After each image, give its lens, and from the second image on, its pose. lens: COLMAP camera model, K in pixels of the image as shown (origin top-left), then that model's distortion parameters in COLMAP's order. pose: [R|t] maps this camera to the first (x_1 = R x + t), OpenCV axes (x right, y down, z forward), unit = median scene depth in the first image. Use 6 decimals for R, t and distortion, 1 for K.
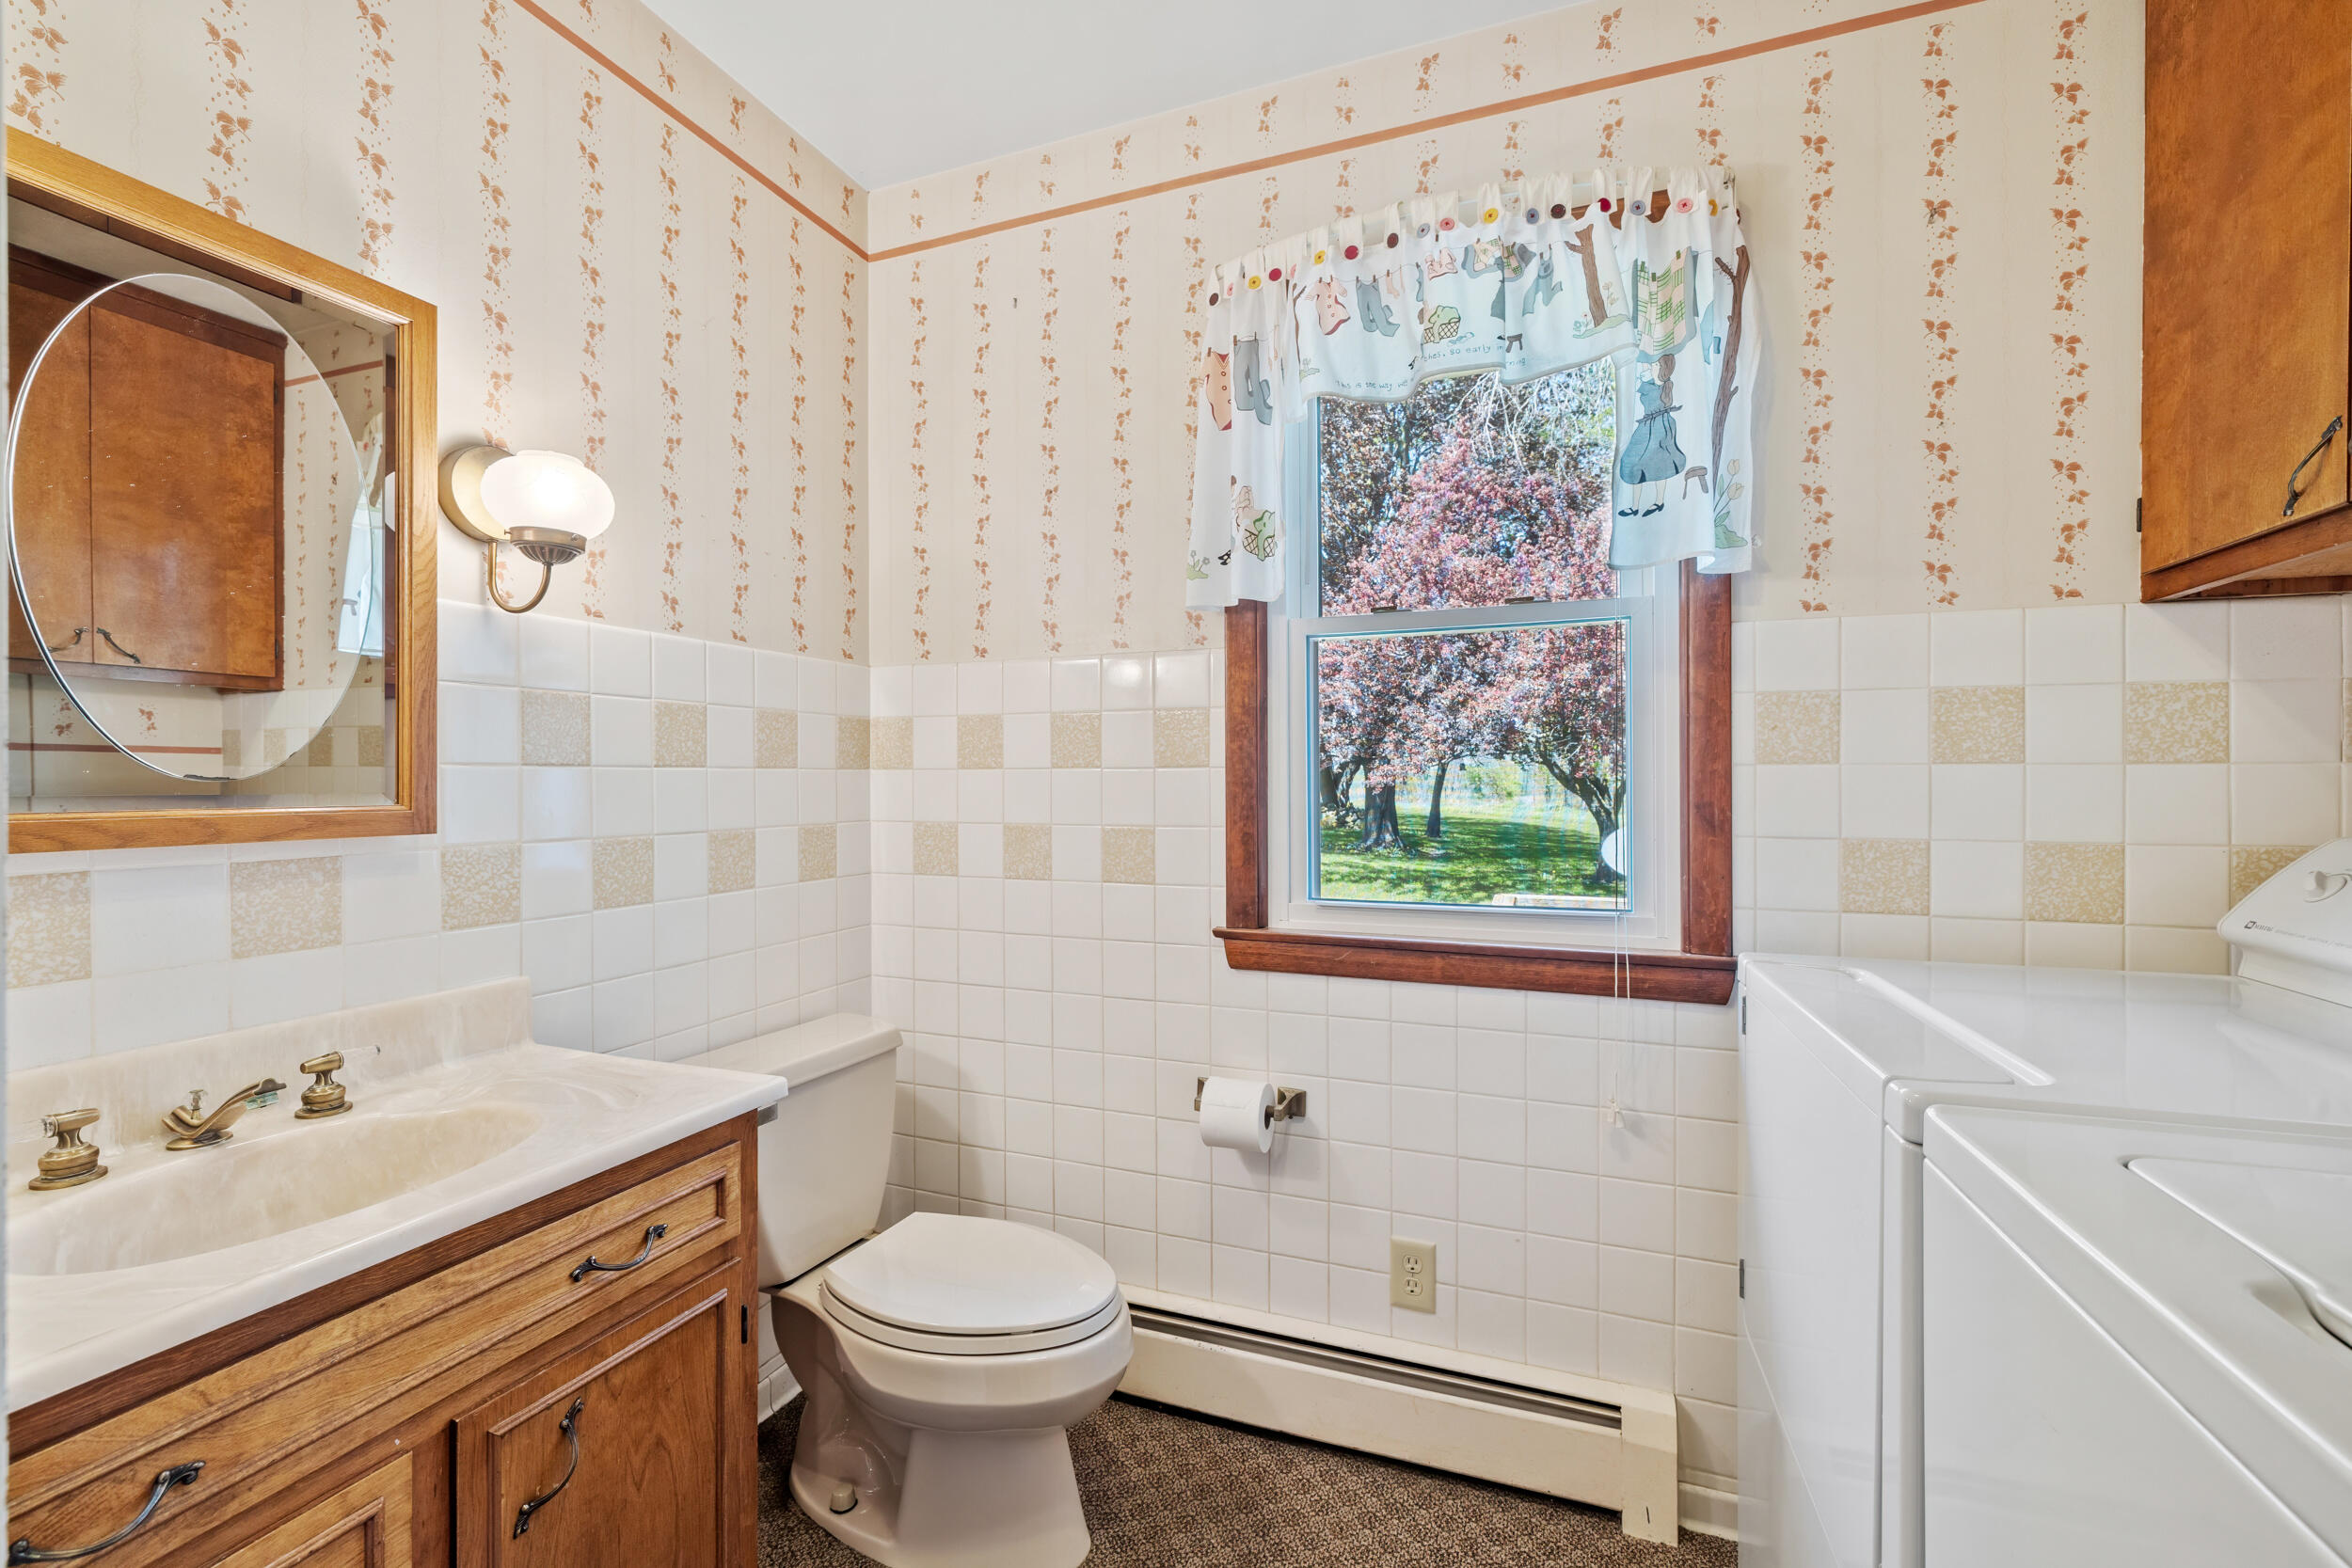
lens RADIAL K [[1003.3, 0, 1180.0], [0, 1003.3, 778.1], [0, 0, 1]] dist [0.002584, -0.000076]
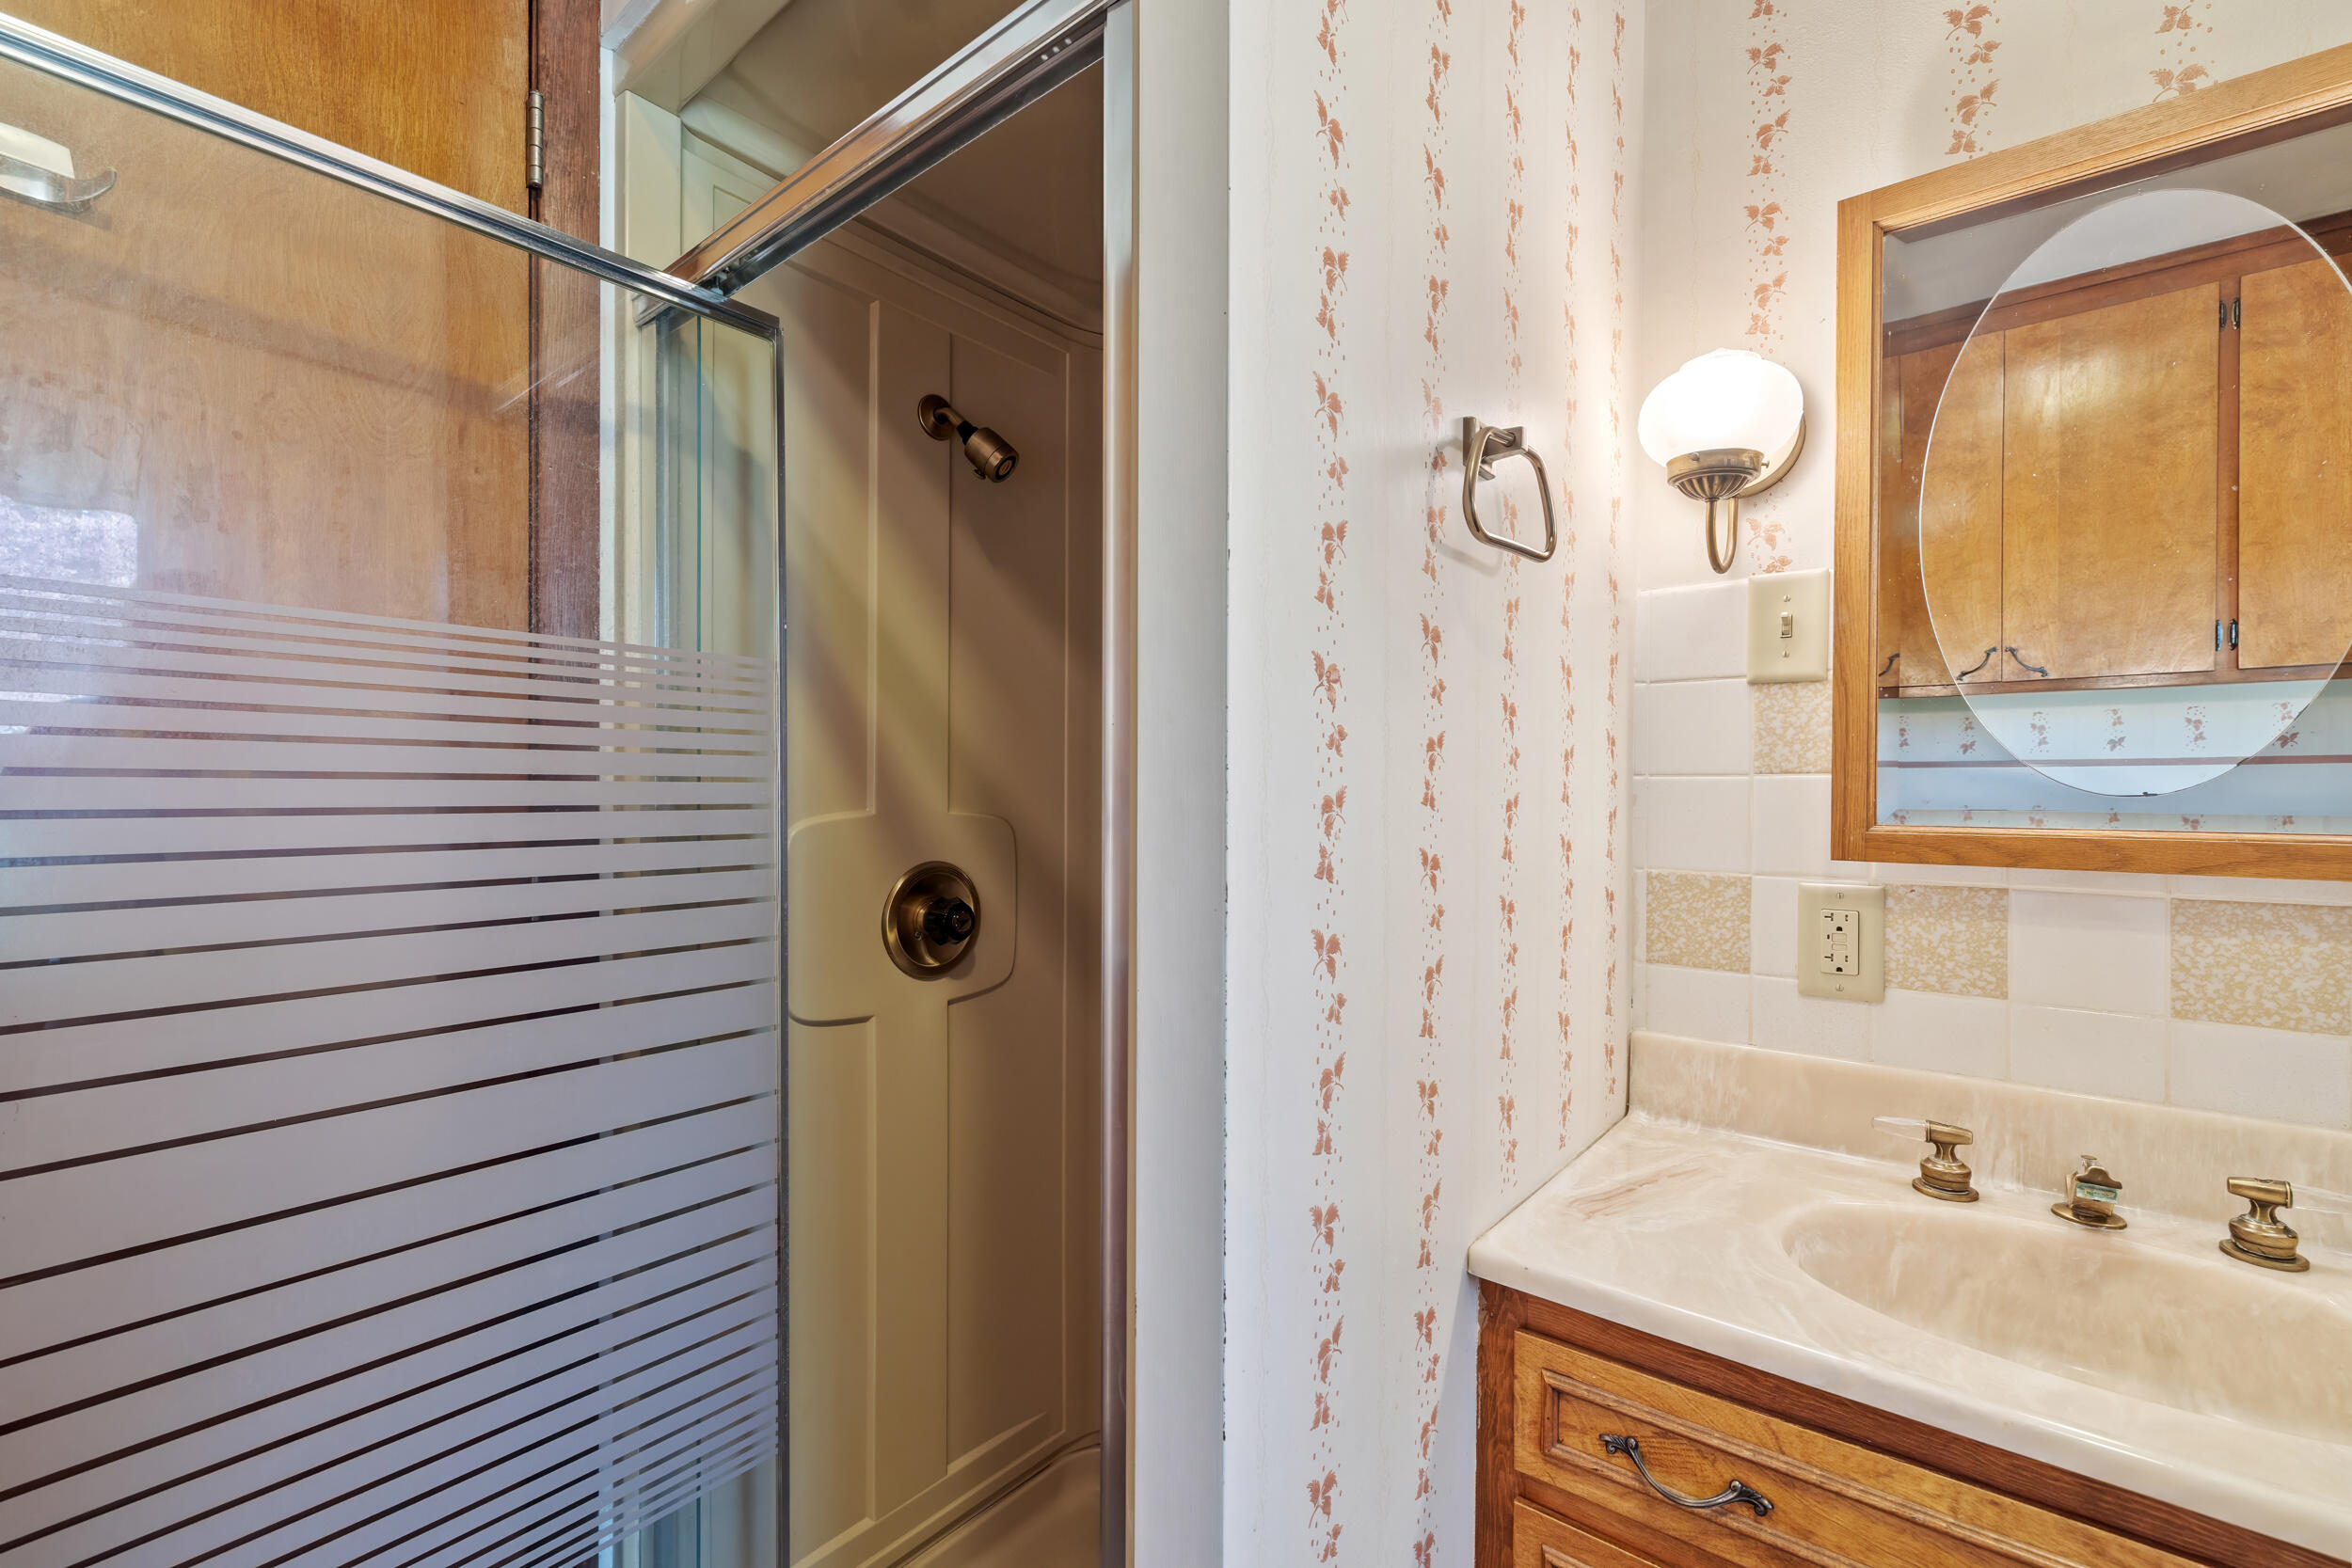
lens RADIAL K [[1003.3, 0, 1189.6], [0, 1003.3, 799.8], [0, 0, 1]] dist [0.002584, -0.000076]
pose [[-0.312312, 0.005420, -0.949964, 0.078001], [-0.005148, 0.999959, 0.007398, 0.004034], [0.949965, 0.007201, -0.312272, 0.561473]]
